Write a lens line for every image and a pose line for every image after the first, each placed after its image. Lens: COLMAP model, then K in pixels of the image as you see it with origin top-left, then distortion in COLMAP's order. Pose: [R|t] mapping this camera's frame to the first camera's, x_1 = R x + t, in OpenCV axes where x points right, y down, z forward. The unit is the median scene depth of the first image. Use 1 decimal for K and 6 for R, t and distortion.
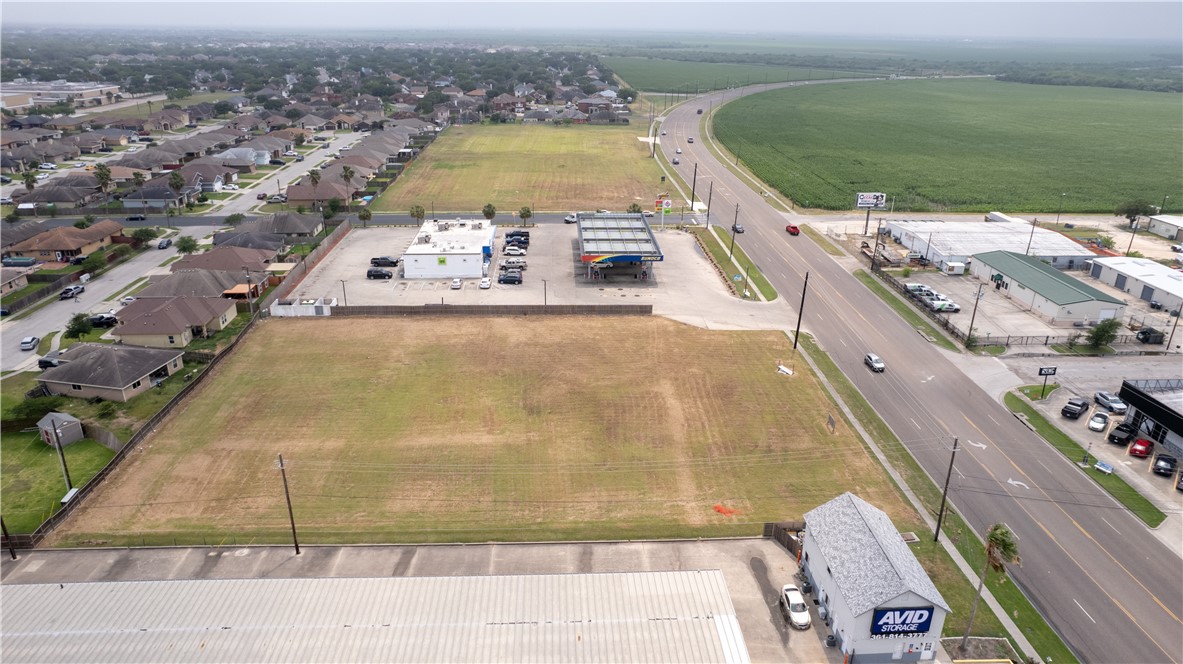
lens RADIAL K [[781.7, 0, 598.9], [0, 781.7, 331.6], [0, 0, 1]] dist [-0.071855, 0.062153]
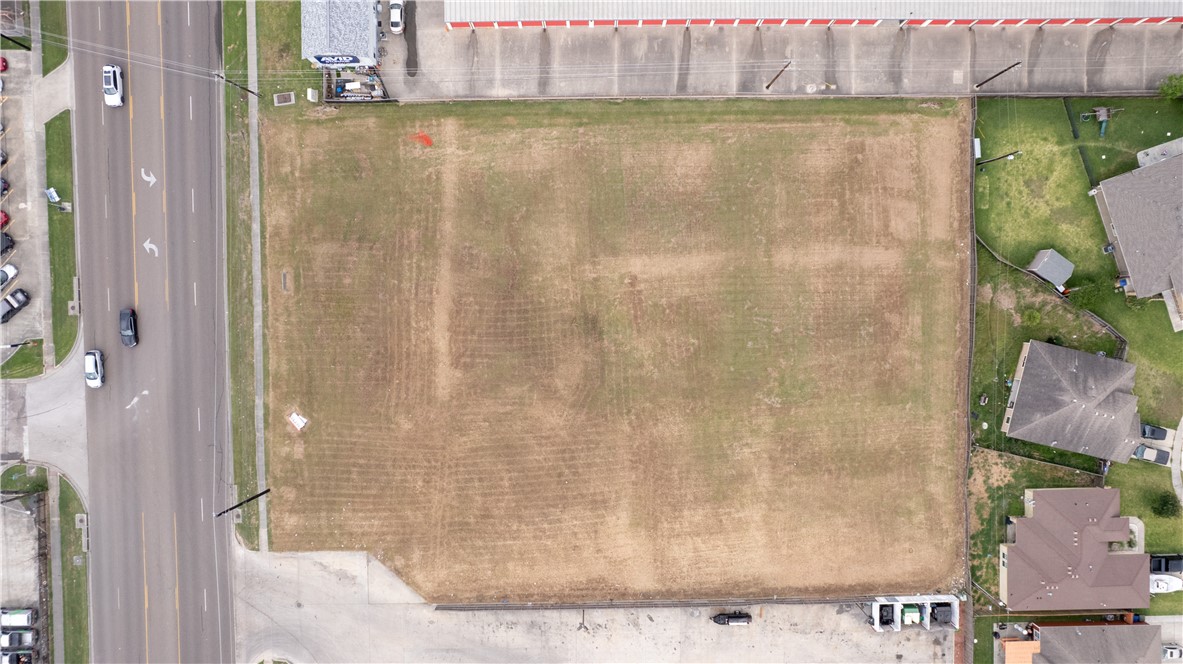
lens RADIAL K [[781.7, 0, 598.9], [0, 781.7, 331.6], [0, 0, 1]] dist [-0.071855, 0.062153]
pose [[-0.998757, -0.046300, -0.018482, -0.058407], [0.001533, -0.399066, 0.916921, -0.596467], [-0.049829, 0.915752, 0.398641, 0.489637]]
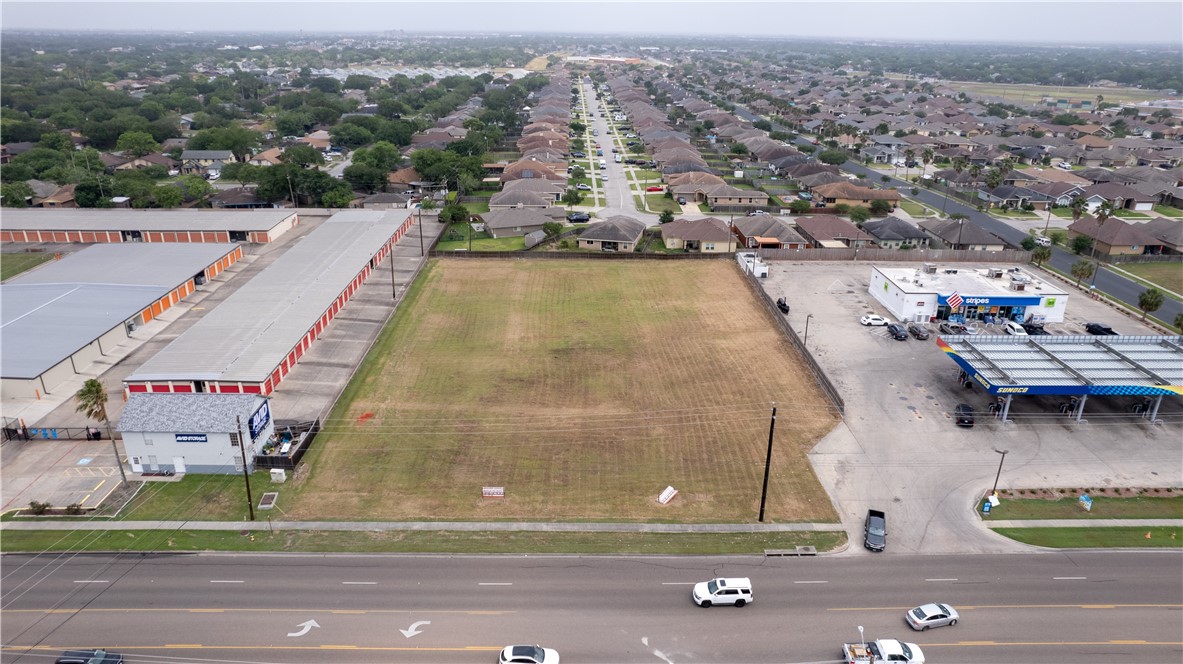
lens RADIAL K [[766.7, 0, 584.4], [0, 766.7, 332.3], [0, 0, 1]] dist [-0.070152, 0.062487]
pose [[-0.050720, 0.357886, -0.932387, 0.716838], [-0.380589, 0.856216, 0.349352, -0.245825], [0.923352, 0.372575, 0.092780, 0.714993]]
